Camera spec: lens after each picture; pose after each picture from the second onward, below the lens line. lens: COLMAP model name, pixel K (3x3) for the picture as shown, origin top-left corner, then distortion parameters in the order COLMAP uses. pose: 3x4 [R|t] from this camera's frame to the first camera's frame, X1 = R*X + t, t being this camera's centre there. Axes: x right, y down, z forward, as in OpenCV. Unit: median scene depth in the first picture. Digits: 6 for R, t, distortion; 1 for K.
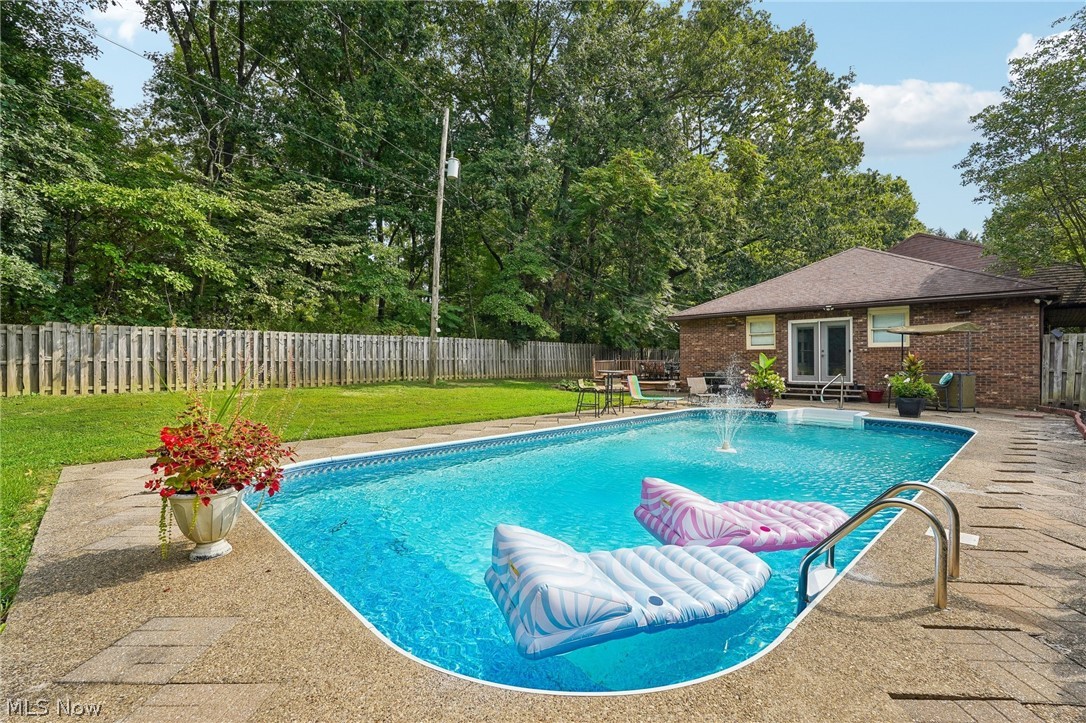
lens RADIAL K [[498.9, 0, 538.8], [0, 498.9, 361.3], [0, 0, 1]] dist [-0.002285, 0.000081]
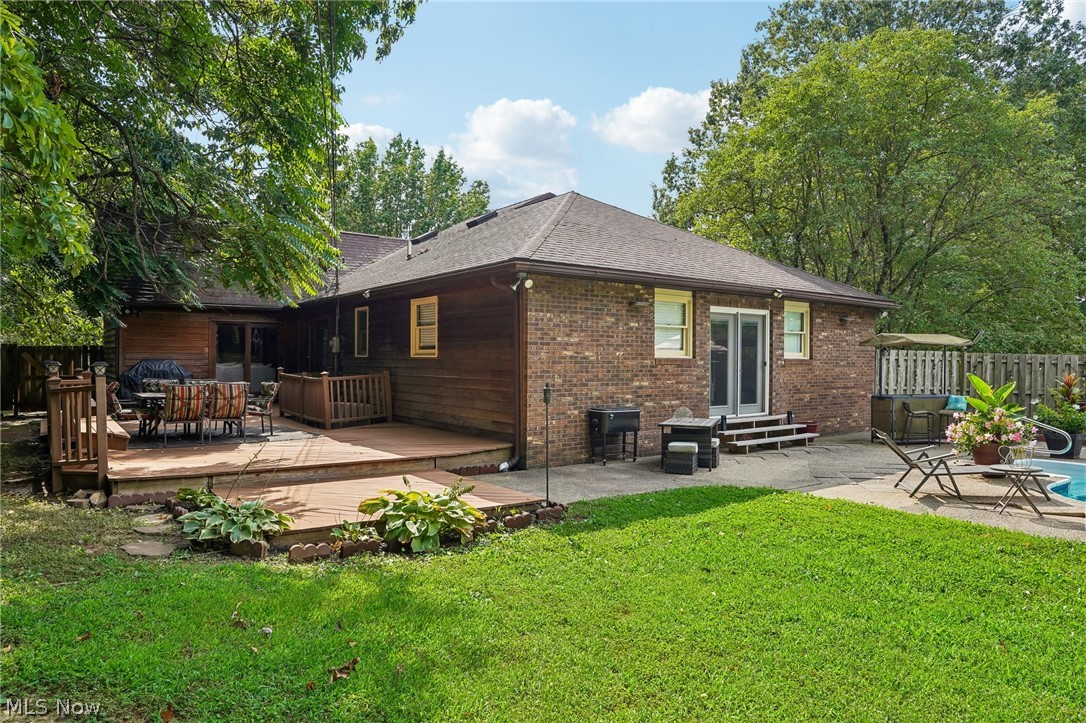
lens RADIAL K [[699.9, 0, 544.1], [0, 699.9, 361.9], [0, 0, 1]] dist [-0.039661, -0.001079]
pose [[0.063354, -0.000370, 0.997991, -0.267160], [-0.006436, 0.999979, 0.000779, -0.021459], [-0.997970, -0.006473, 0.063351, 1.173015]]
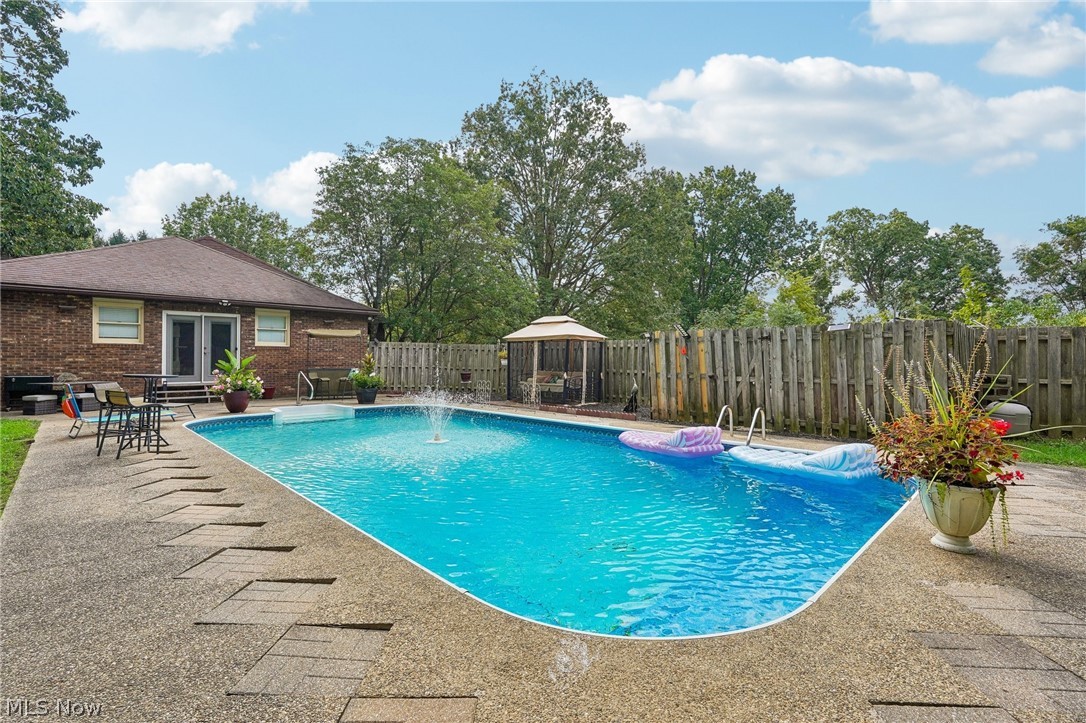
lens RADIAL K [[498.9, 0, 547.9], [0, 498.9, 354.3], [0, 0, 1]] dist [-0.002285, 0.000081]
pose [[-0.065155, 0.011696, 0.997807, -0.380323], [-0.000901, 0.999930, -0.011780, 0.000721], [-0.997875, -0.001667, -0.065140, 0.431861]]
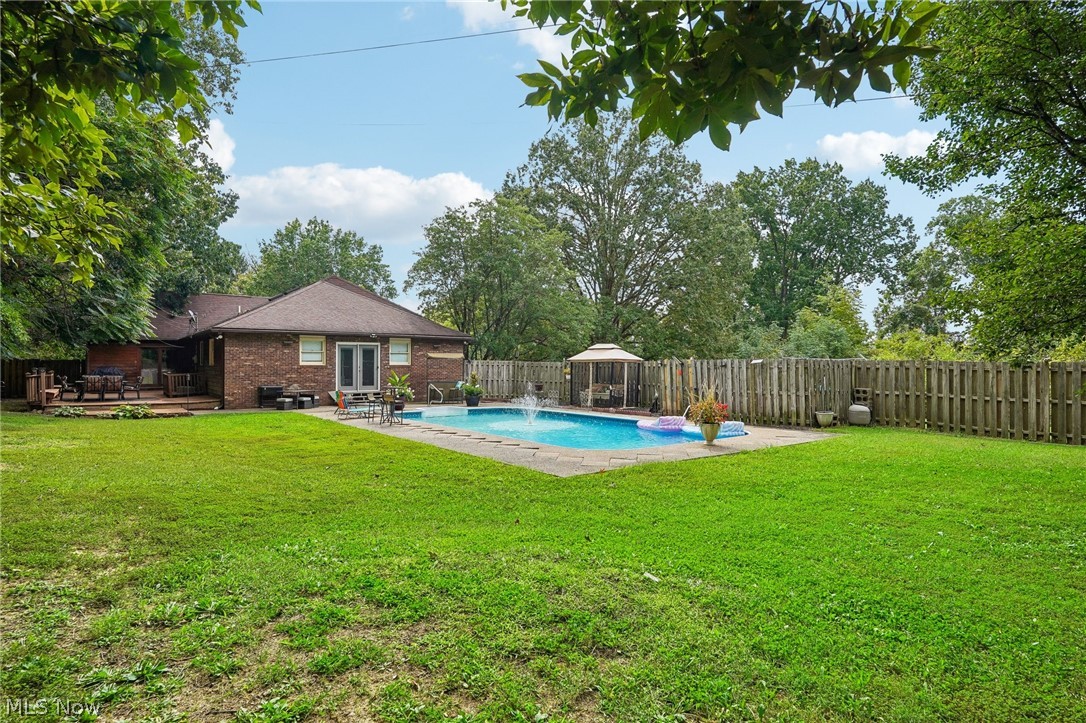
lens RADIAL K [[604.1, 0, 542.9], [0, 604.1, 357.3], [0, 0, 1]] dist [0.001604, 0.001130]
pose [[0.065306, 0.014768, 0.997756, -0.972509], [-0.000212, 0.999891, -0.014785, -0.023023], [-0.997865, 0.000754, 0.065302, 0.416769]]
